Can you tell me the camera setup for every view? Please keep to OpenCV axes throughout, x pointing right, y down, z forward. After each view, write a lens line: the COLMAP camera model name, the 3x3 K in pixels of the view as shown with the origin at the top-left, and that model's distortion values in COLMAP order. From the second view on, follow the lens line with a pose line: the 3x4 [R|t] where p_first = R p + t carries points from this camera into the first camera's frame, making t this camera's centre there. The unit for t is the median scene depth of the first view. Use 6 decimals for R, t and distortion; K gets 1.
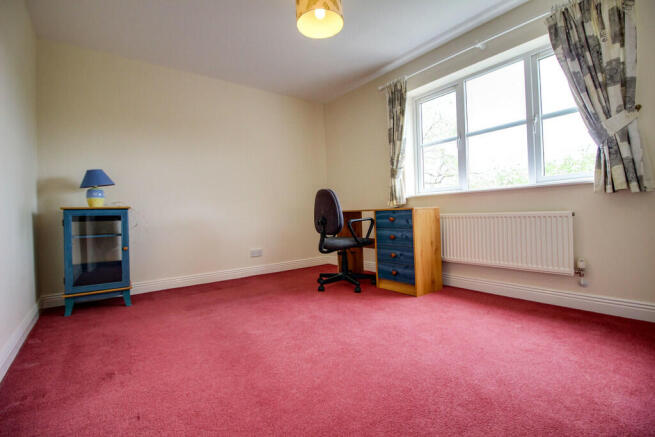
lens RADIAL K [[304.1, 0, 327.0], [0, 304.1, 214.4], [0, 0, 1]] dist [-0.016522, -0.000189]
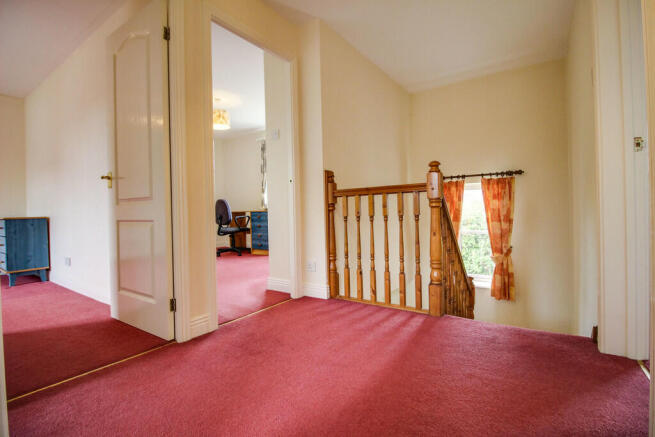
lens RADIAL K [[304.1, 0, 327.0], [0, 304.1, 214.4], [0, 0, 1]] dist [-0.016522, -0.000189]
pose [[0.949549, 0.010613, 0.313440, 0.022317], [-0.010947, 0.999940, -0.000695, -0.000567], [-0.313428, -0.002771, 0.949608, -0.865476]]
